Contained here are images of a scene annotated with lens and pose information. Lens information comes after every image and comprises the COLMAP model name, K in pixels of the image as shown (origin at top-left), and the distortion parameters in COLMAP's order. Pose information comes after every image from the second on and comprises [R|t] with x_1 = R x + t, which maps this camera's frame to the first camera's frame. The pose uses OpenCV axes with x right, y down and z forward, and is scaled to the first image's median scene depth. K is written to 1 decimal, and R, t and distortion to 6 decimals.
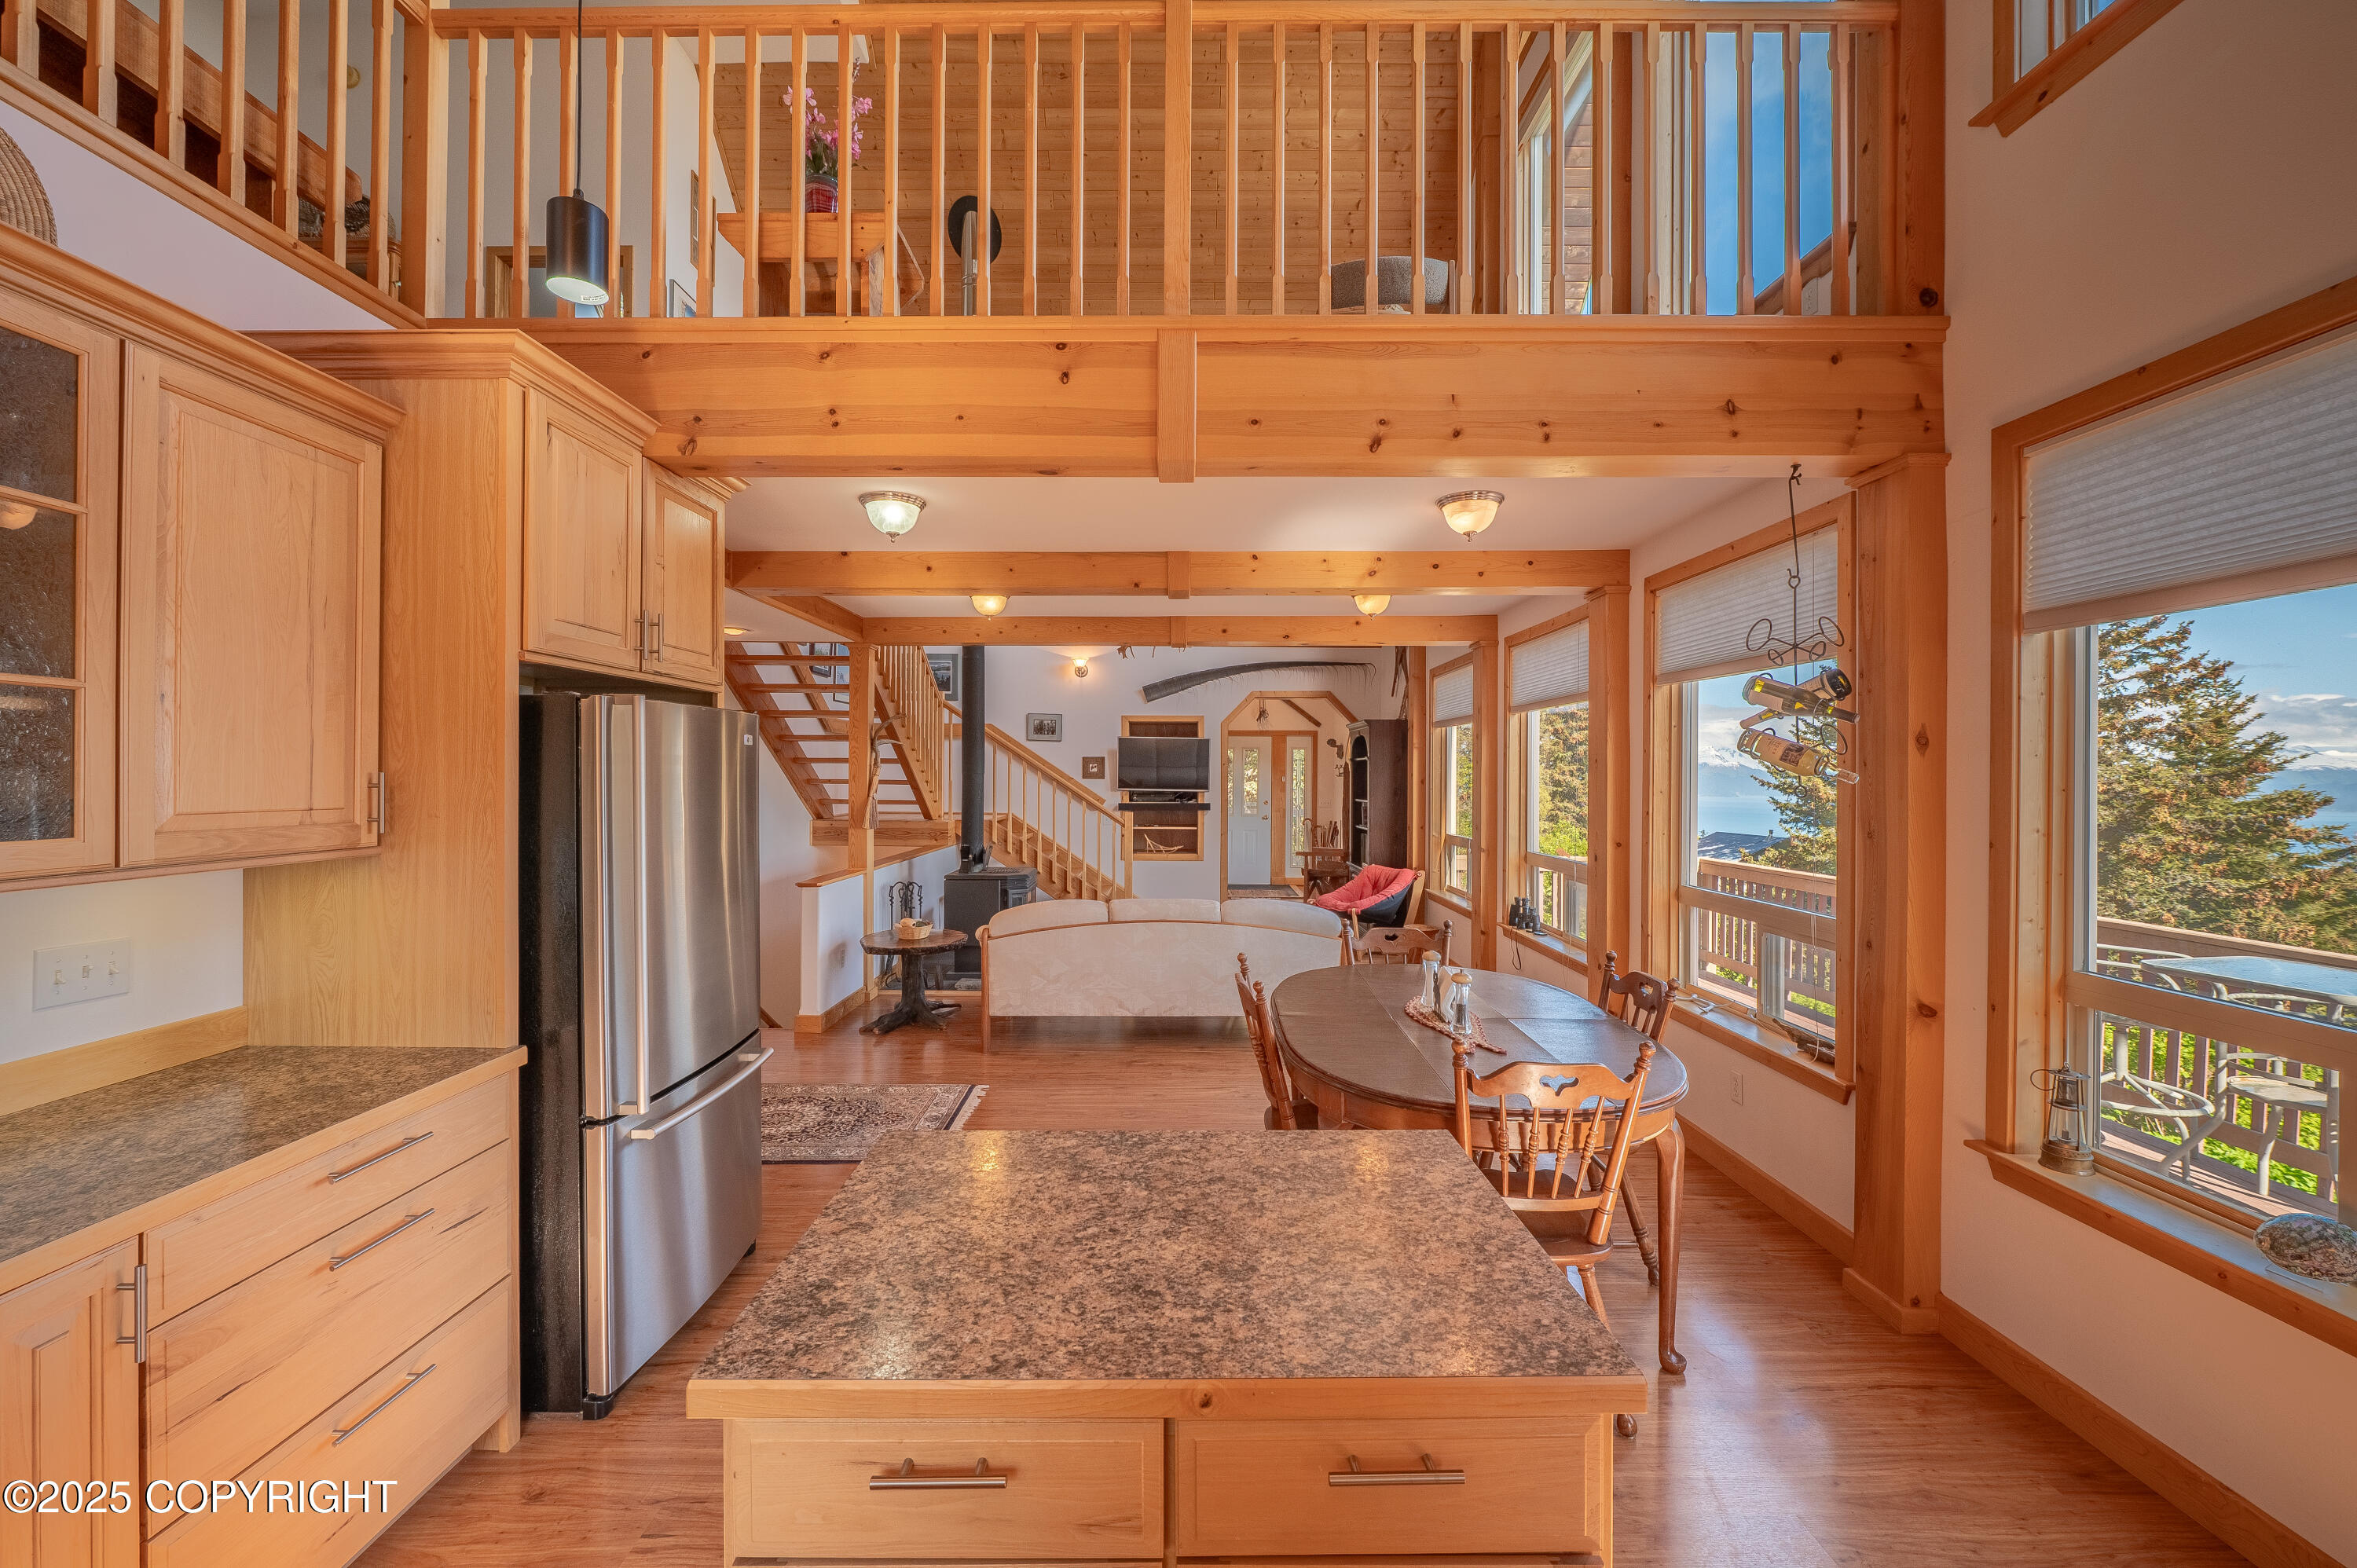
lens RADIAL K [[938.0, 0, 1175.3], [0, 938.0, 775.4], [0, 0, 1]] dist [-0.007130, -0.000328]
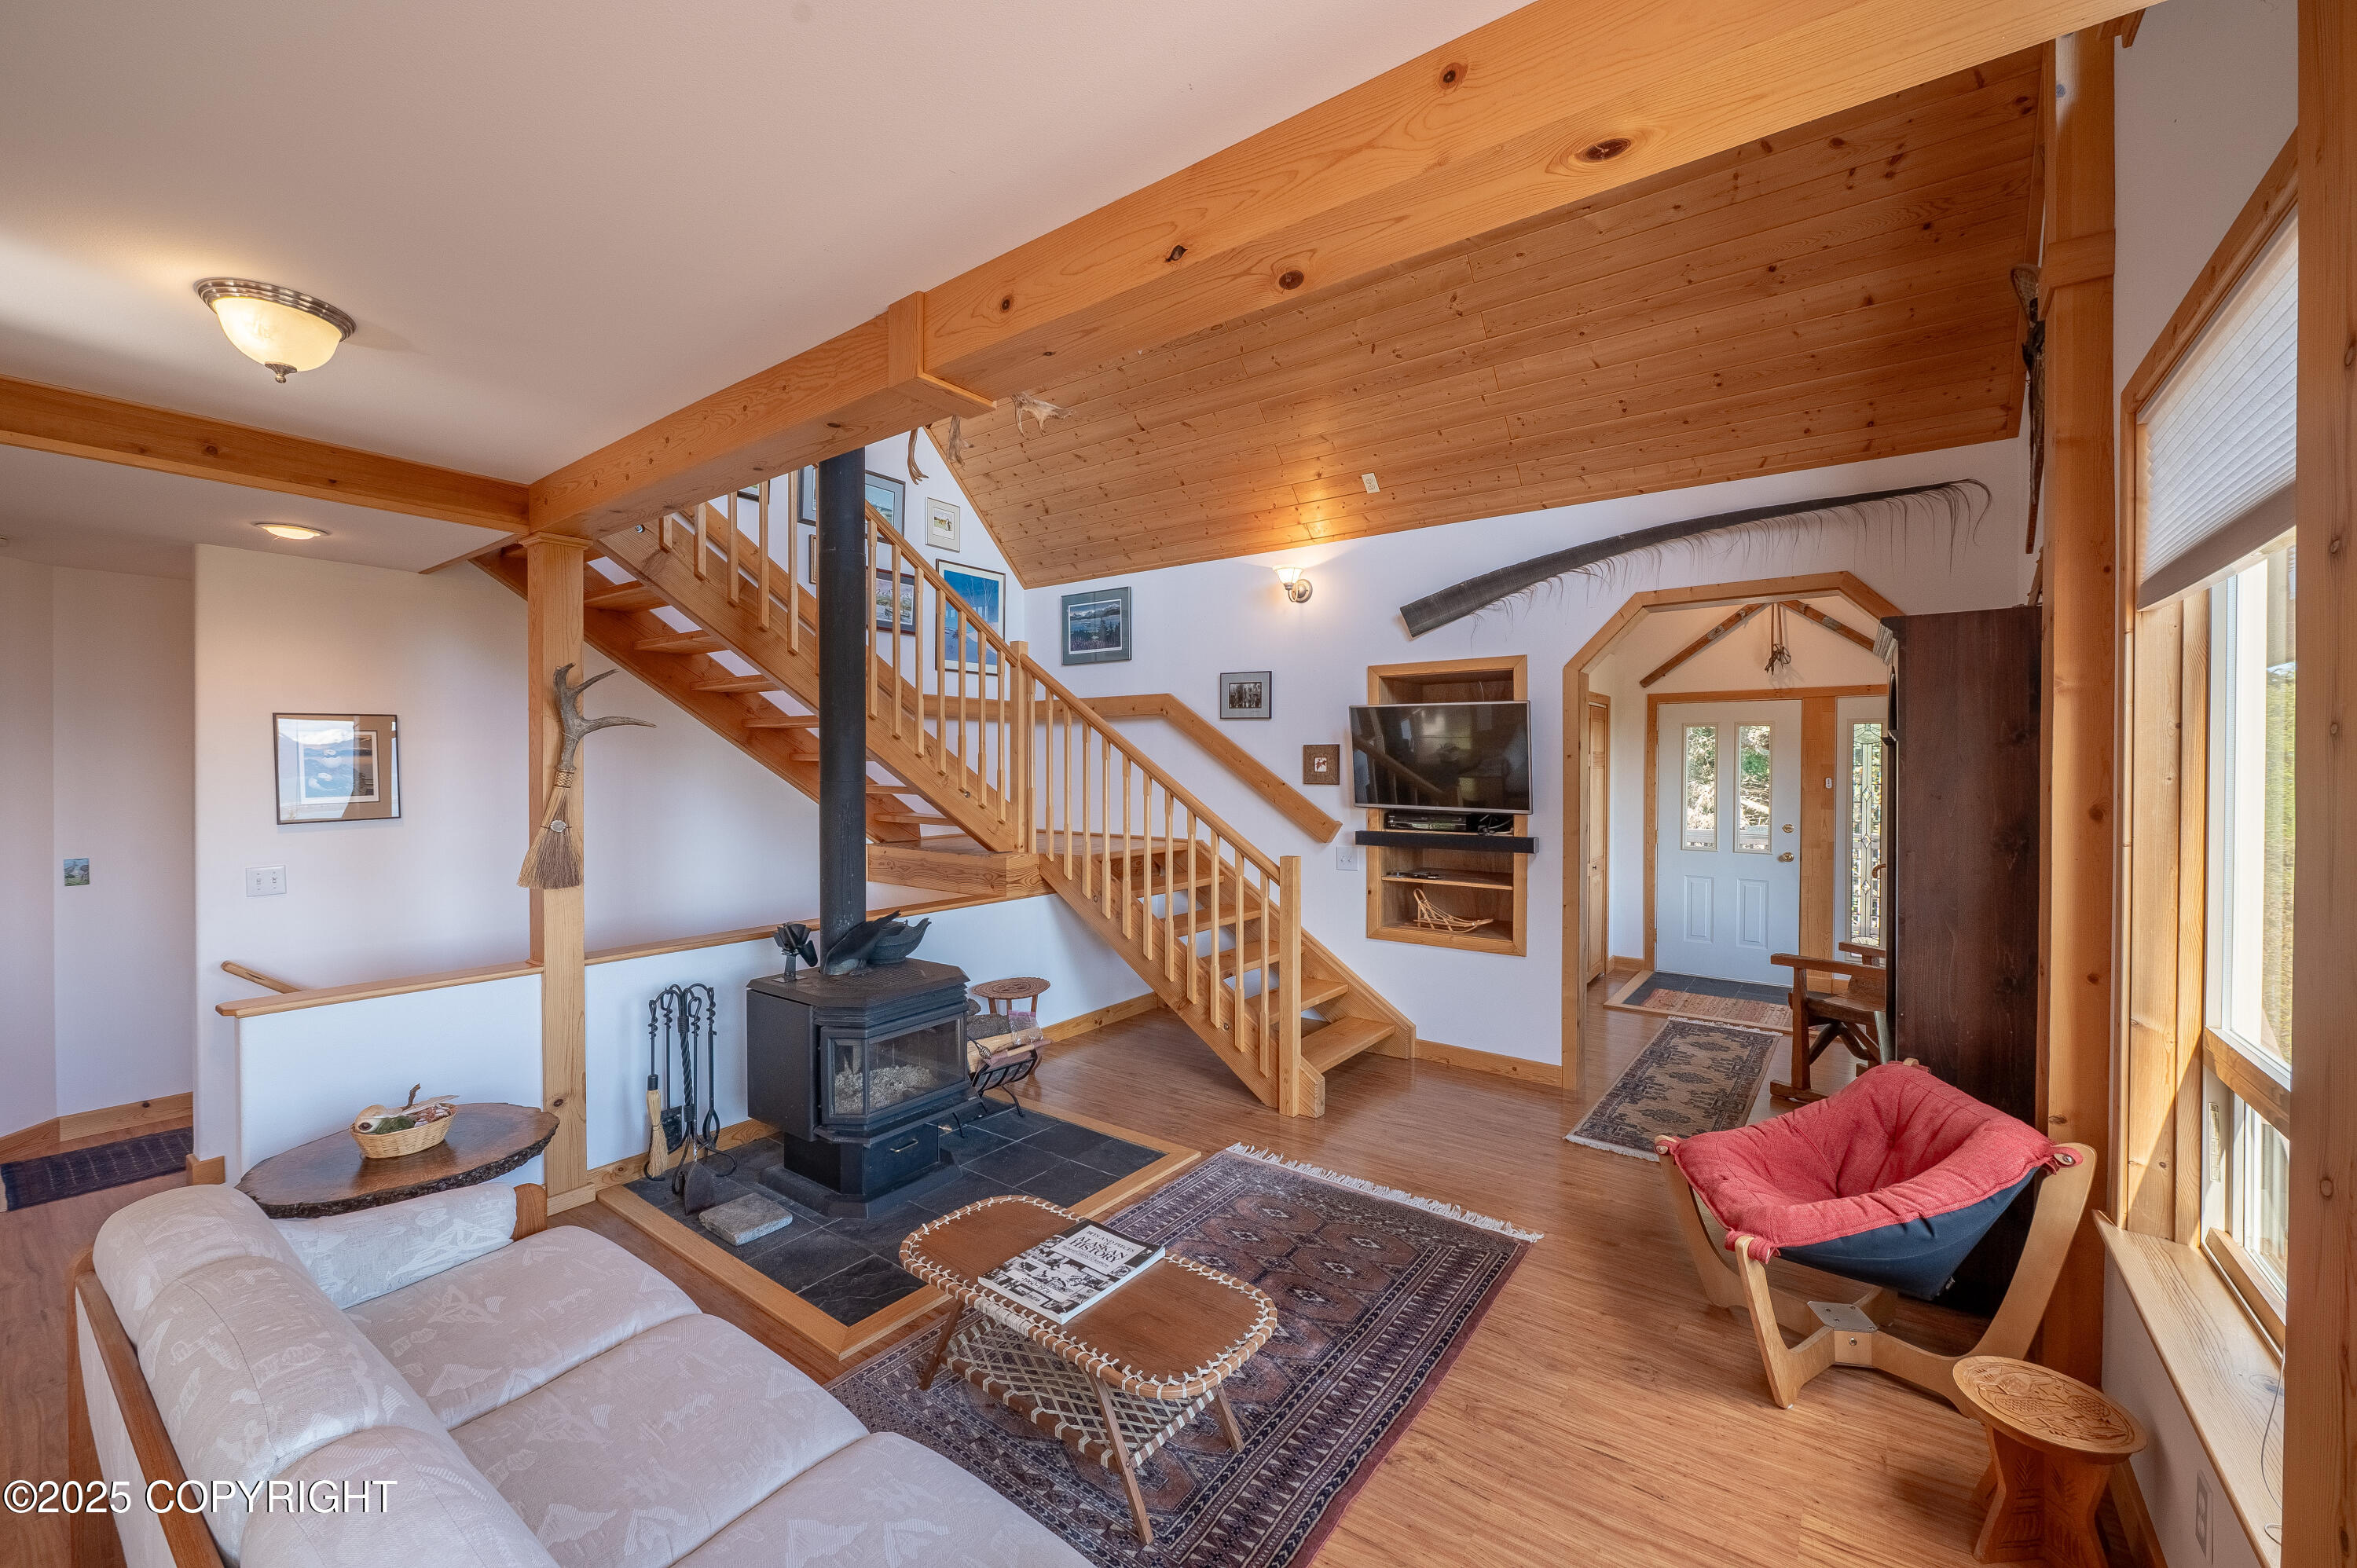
lens RADIAL K [[934.0, 0, 1171.7], [0, 934.0, 775.9], [0, 0, 1]] dist [-0.008212, 0.000151]
pose [[0.803126, 0.003255, -0.595801, 0.373746], [0.001767, 0.999968, 0.007844, -0.013261], [0.595807, -0.007352, 0.803094, 1.115086]]
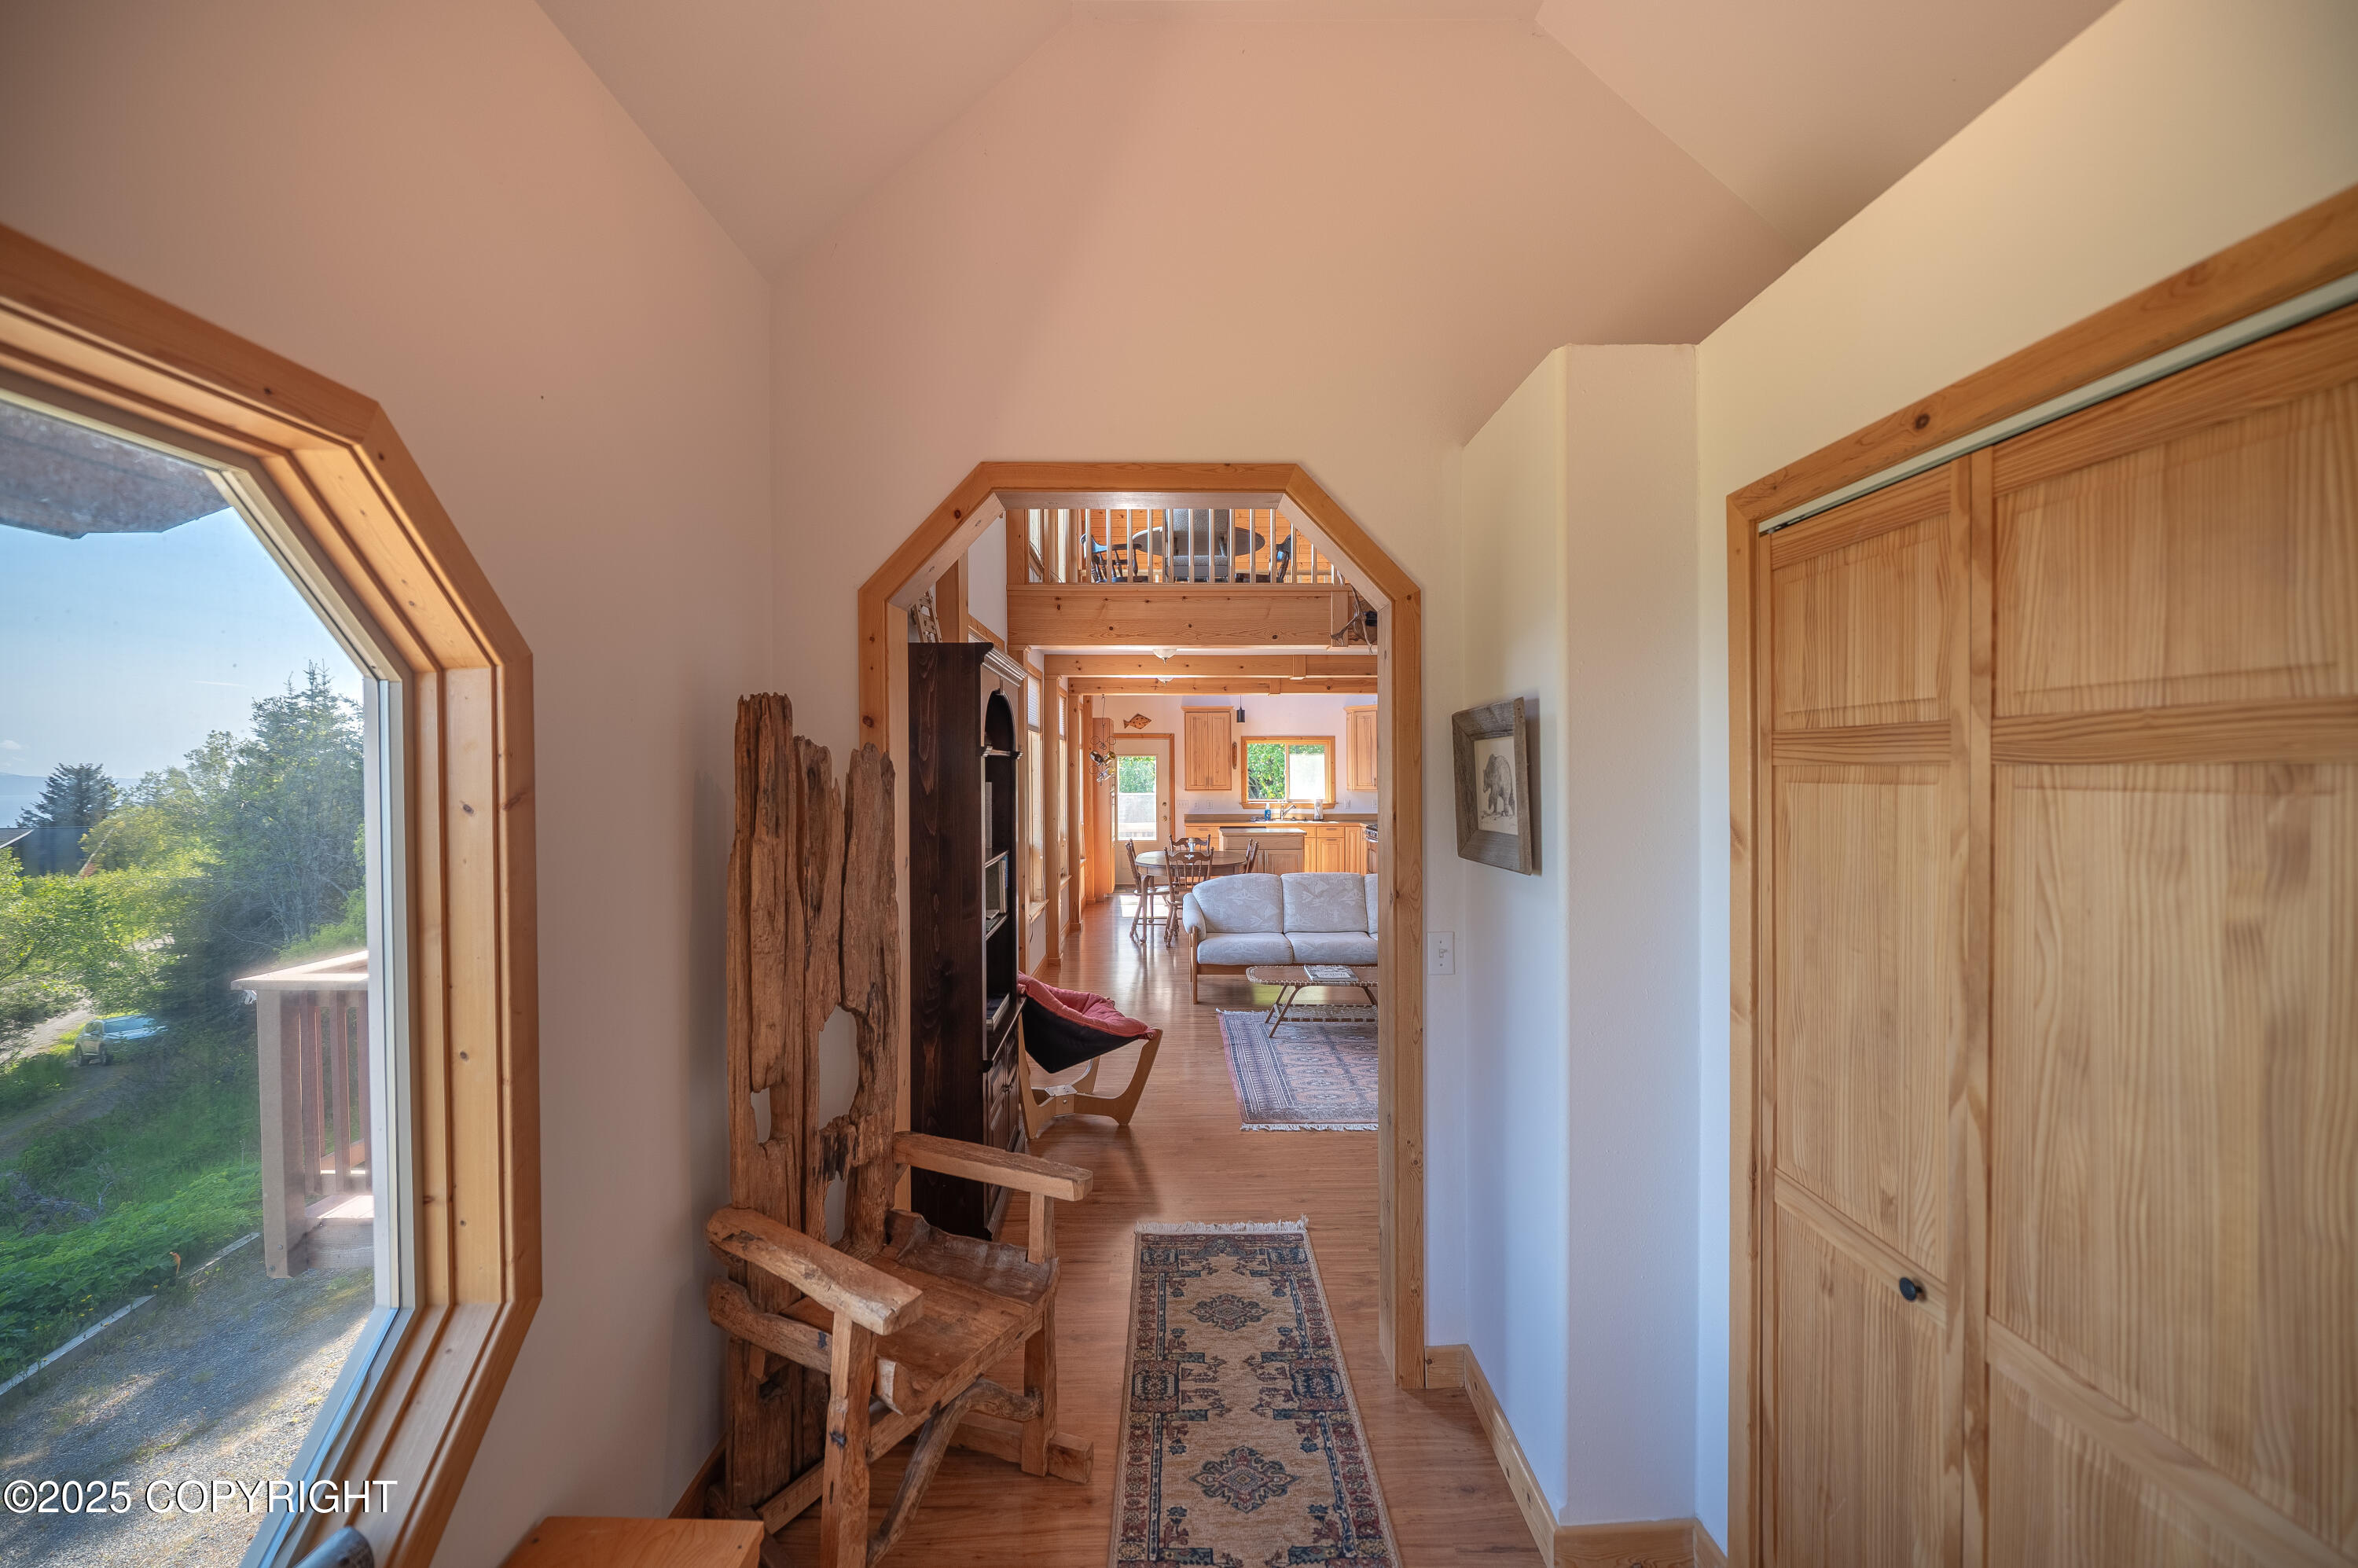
lens RADIAL K [[943.3, 0, 1179.0], [0, 943.3, 784.0], [0, 0, 1]] dist [-0.011614, -0.000134]
pose [[-0.999874, 0.002183, -0.015694, 0.257319], [0.001987, 0.999920, 0.012461, -0.019690], [0.015720, 0.012429, -0.999799, 2.795443]]
